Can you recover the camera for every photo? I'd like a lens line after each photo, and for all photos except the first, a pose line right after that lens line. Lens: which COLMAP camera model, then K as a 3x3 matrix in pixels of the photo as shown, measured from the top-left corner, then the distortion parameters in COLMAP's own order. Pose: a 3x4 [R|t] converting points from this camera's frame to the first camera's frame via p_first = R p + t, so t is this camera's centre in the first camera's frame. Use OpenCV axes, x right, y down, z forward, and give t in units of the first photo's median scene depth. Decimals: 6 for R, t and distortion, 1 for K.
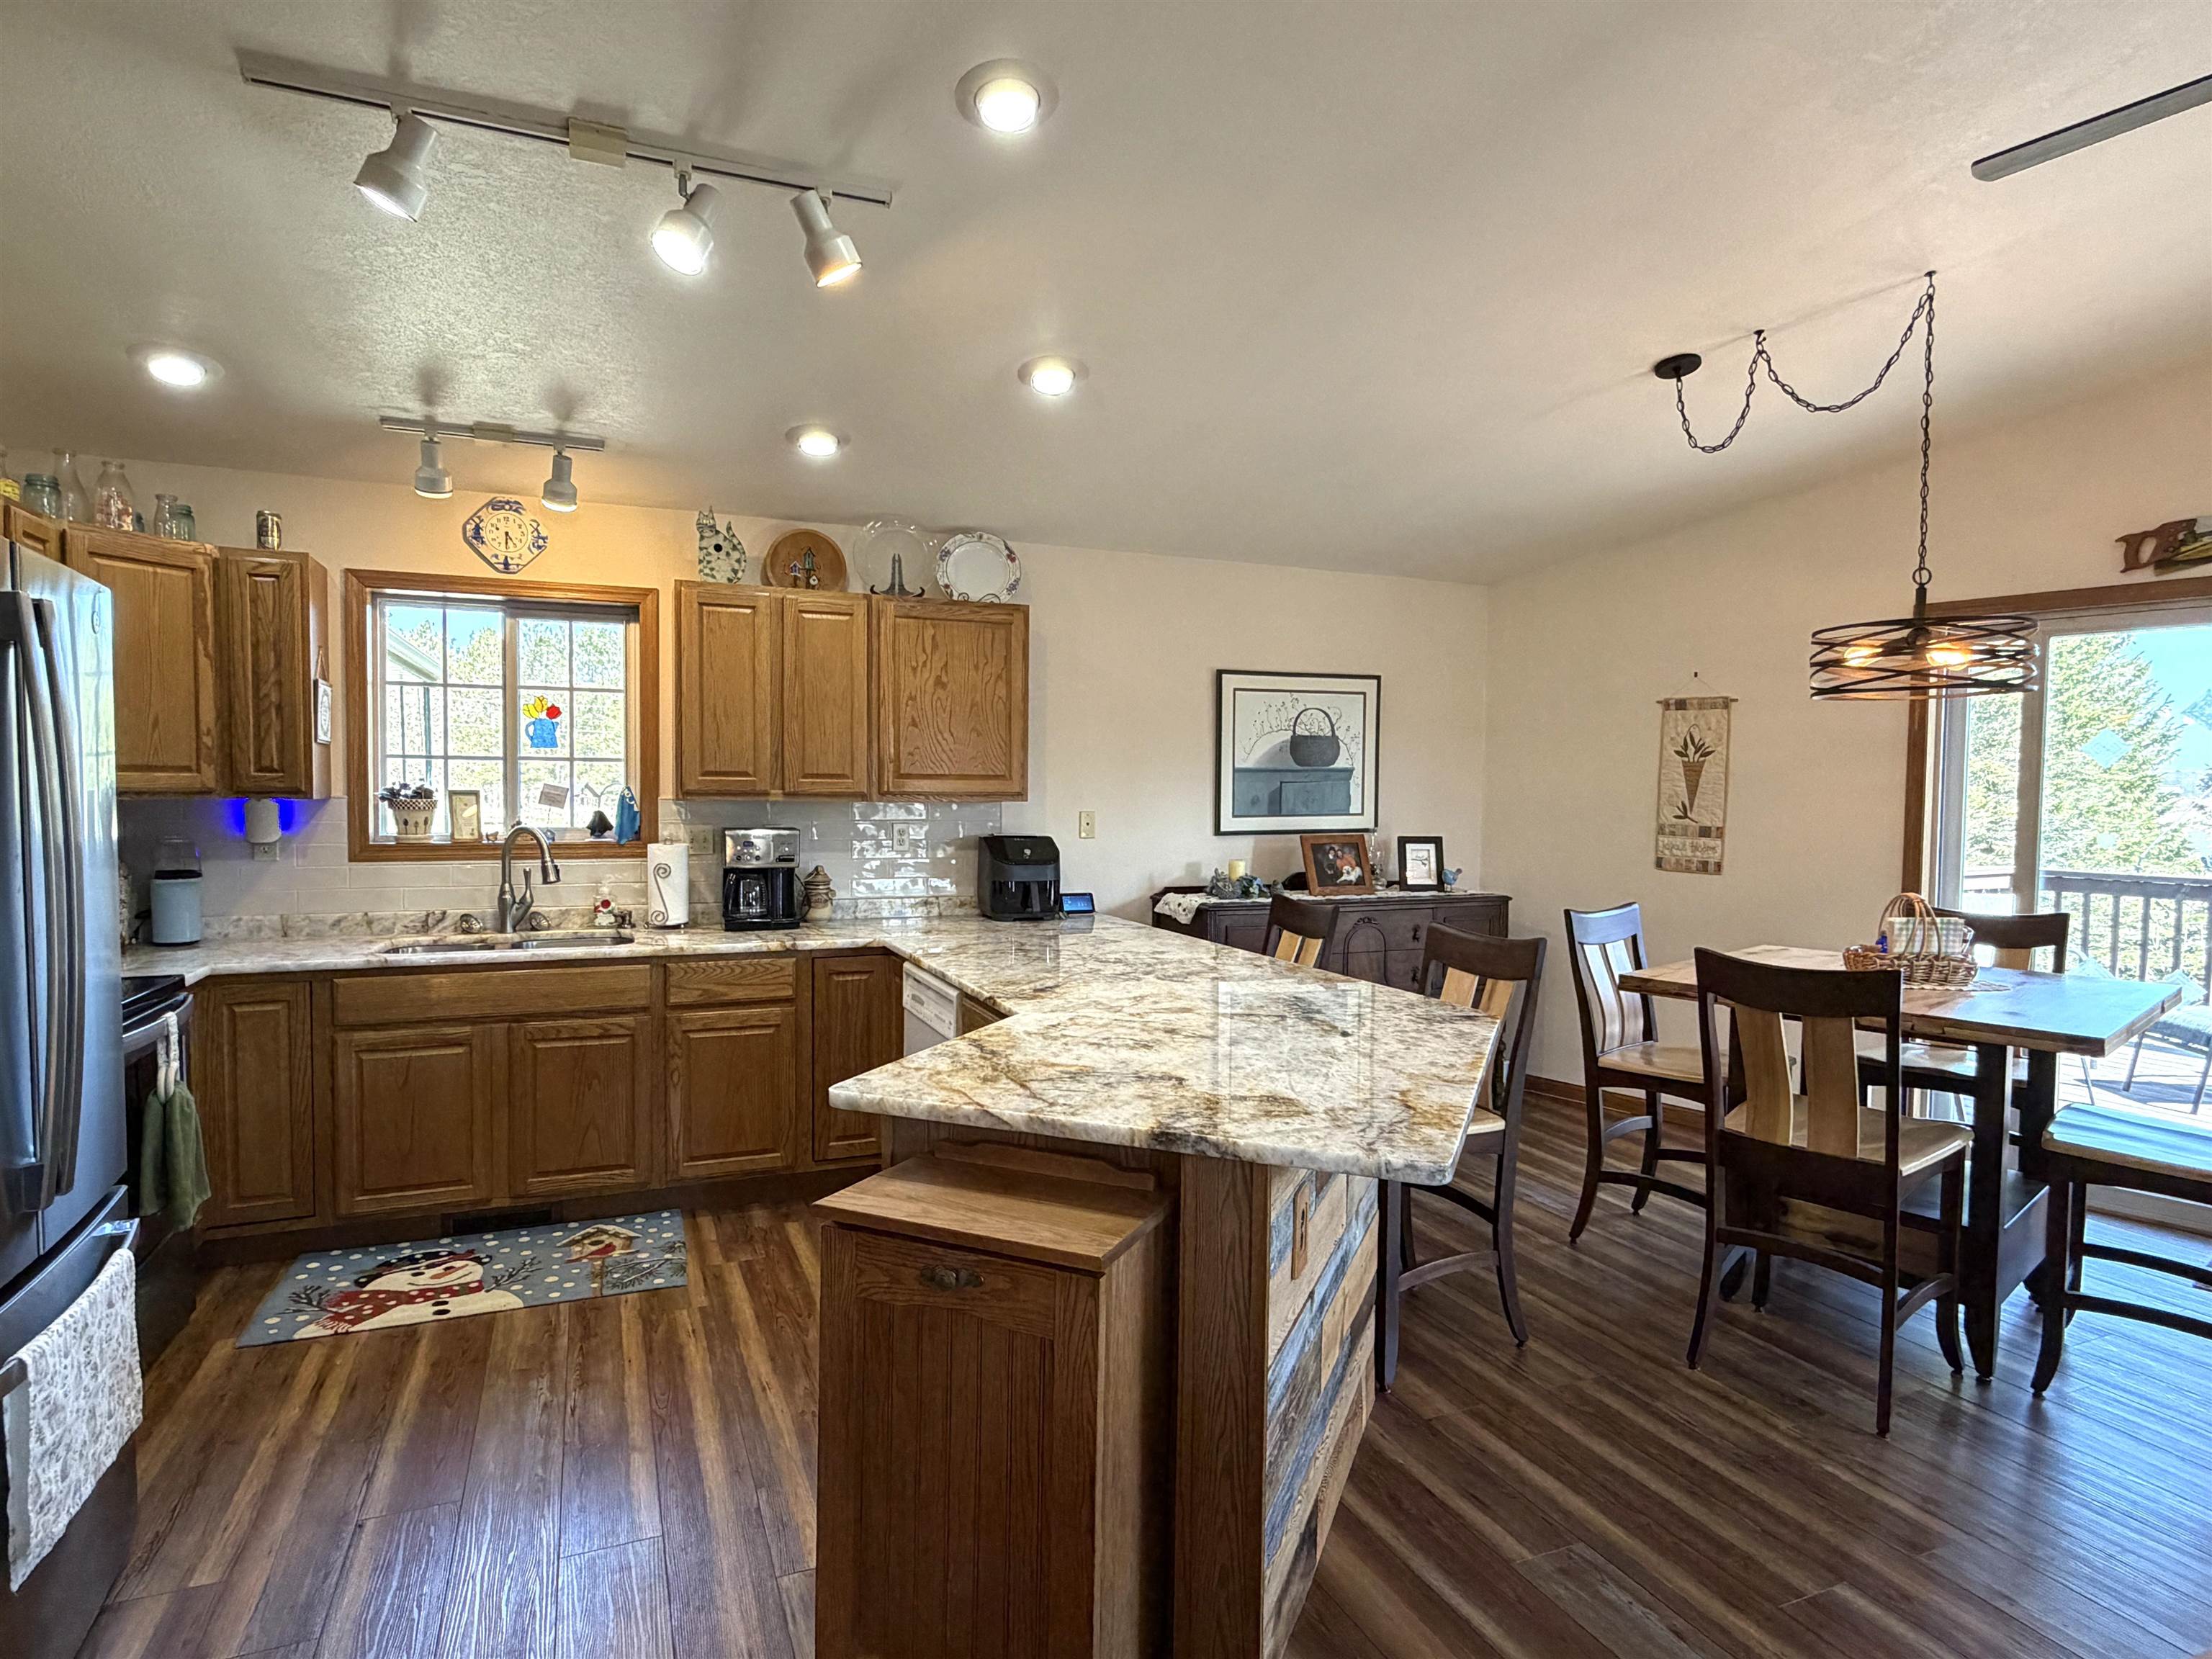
lens RADIAL K [[1192.9, 0, 1106.0], [0, 1192.9, 829.5], [0, 0, 1]] dist [0.016786, 0.000763]
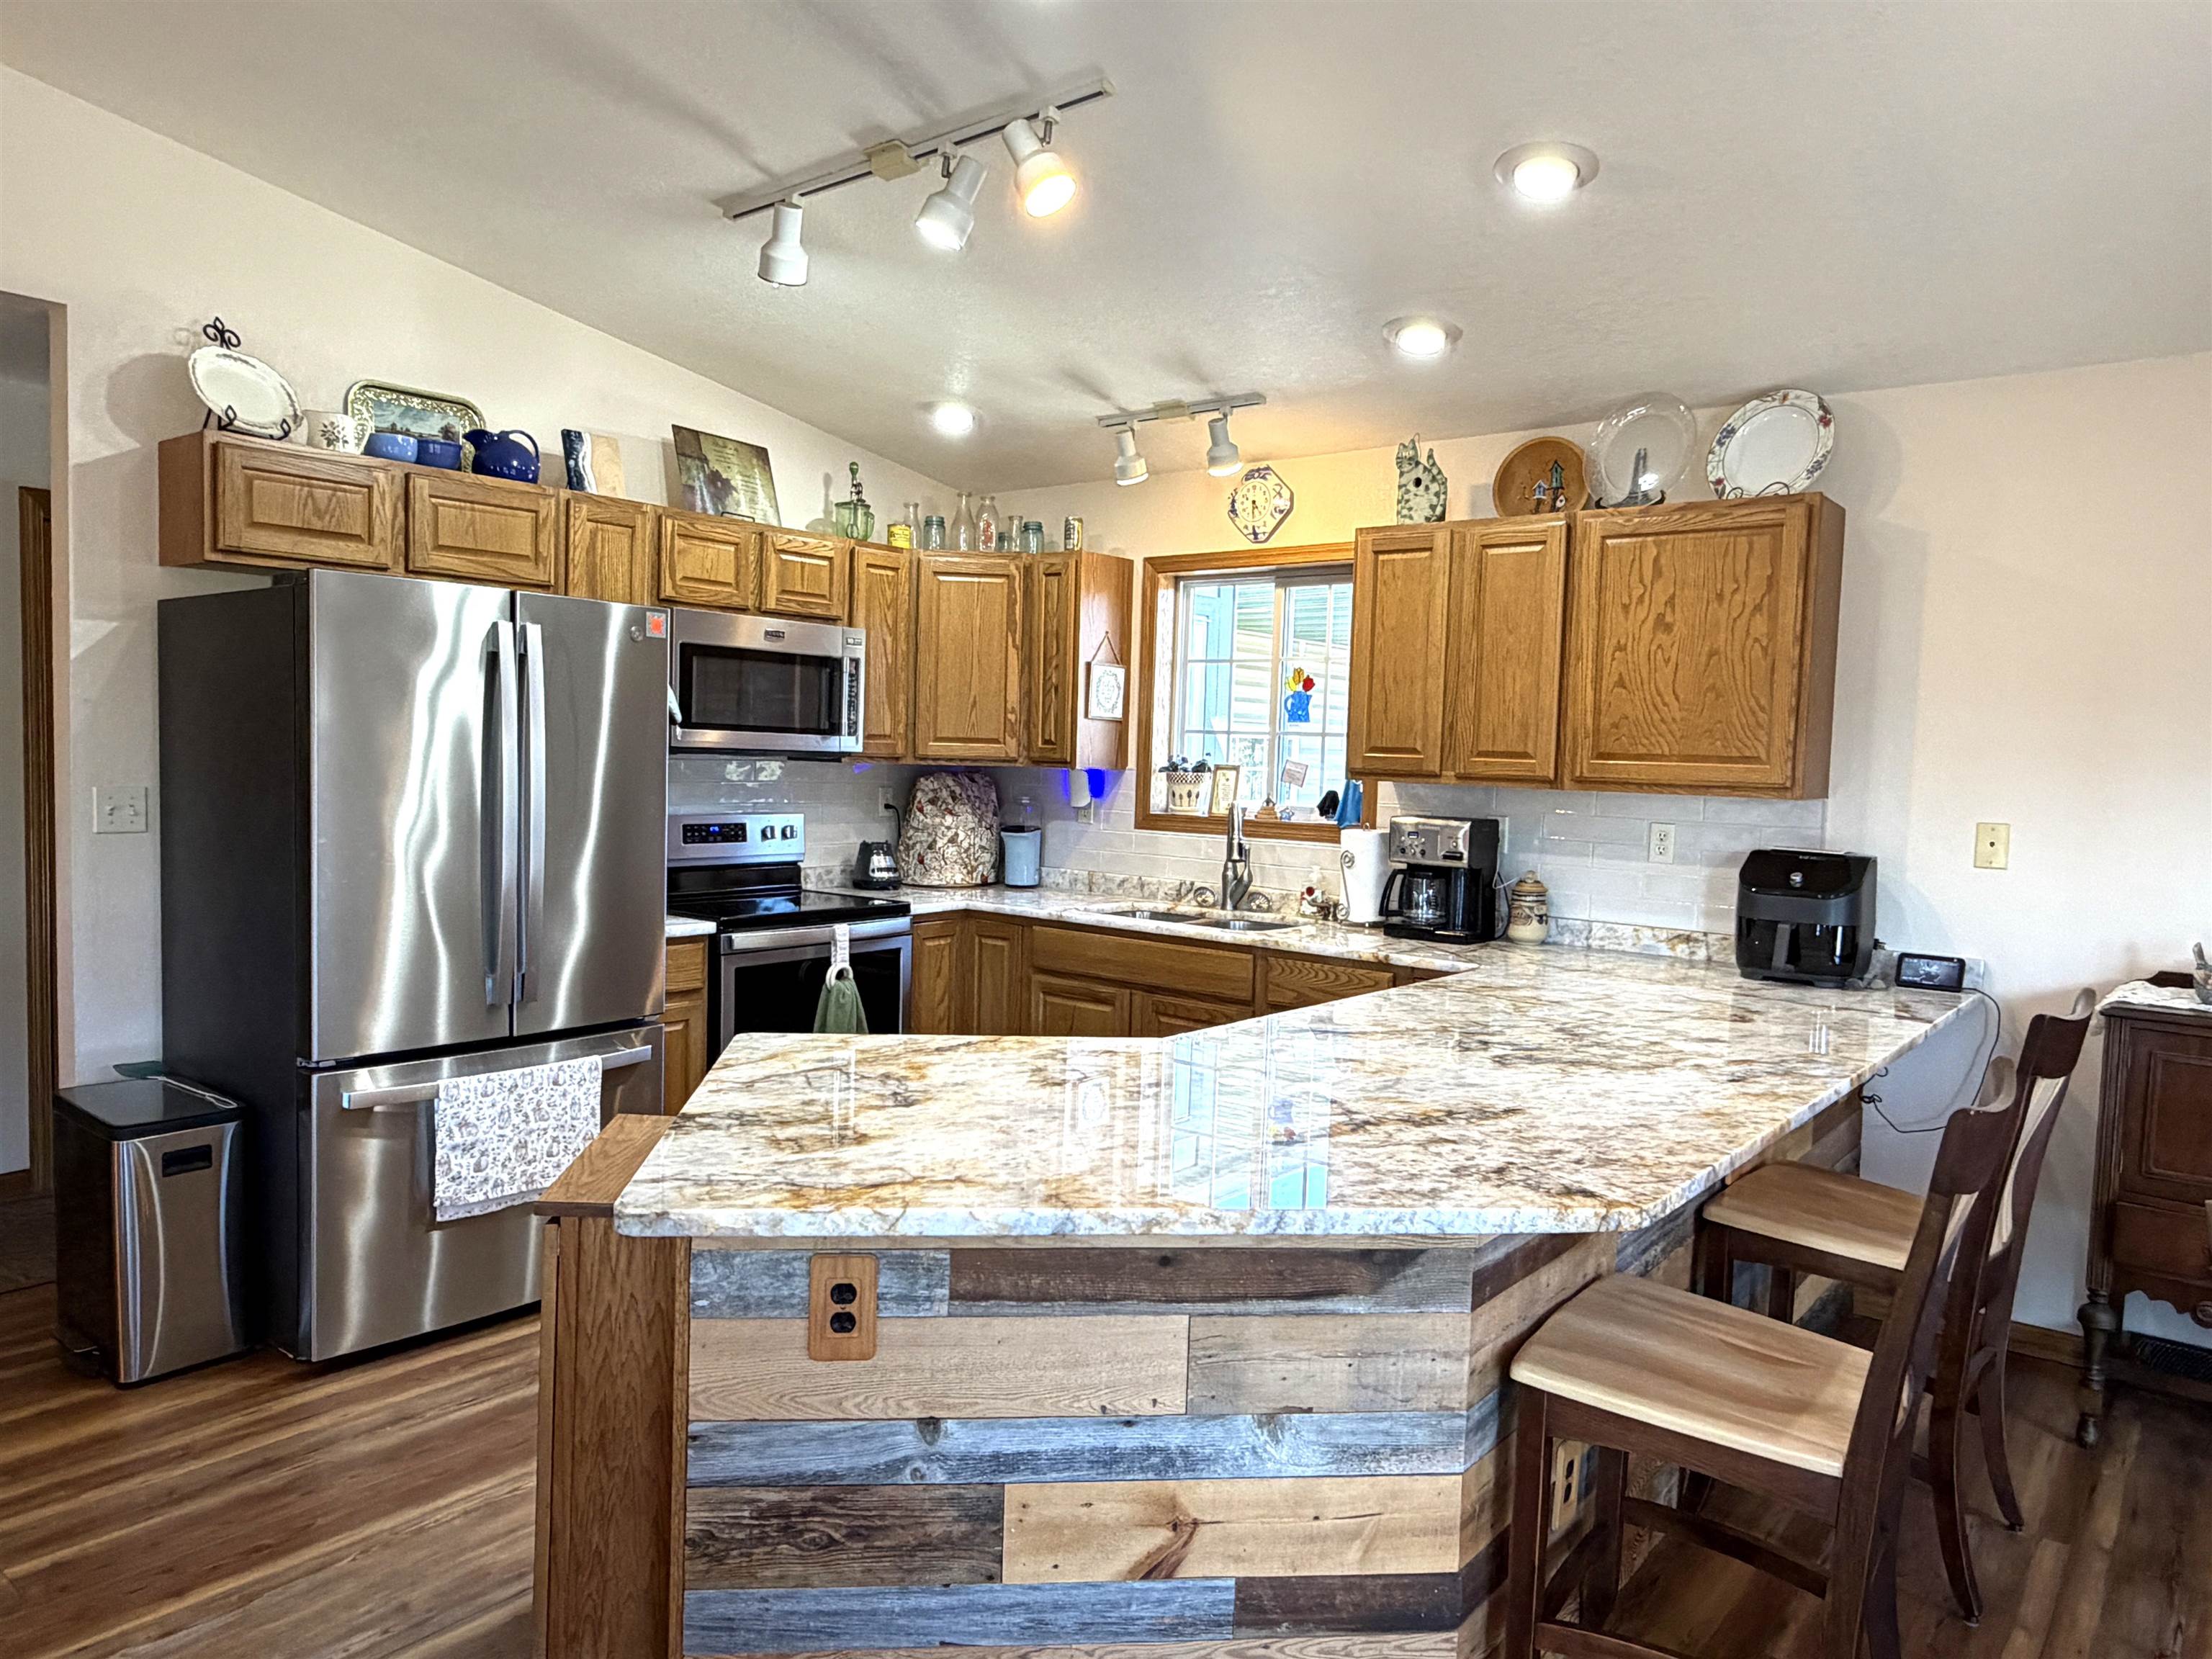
lens RADIAL K [[1502.3, 0, 1106.0], [0, 1502.3, 829.5], [0, 0, 1]] dist [0.009229, -0.001018]
pose [[0.469880, 0.053144, -0.881129, 0.513483], [-0.059100, 0.997840, 0.028667, -0.008810], [0.880750, 0.038605, 0.472006, 0.312959]]
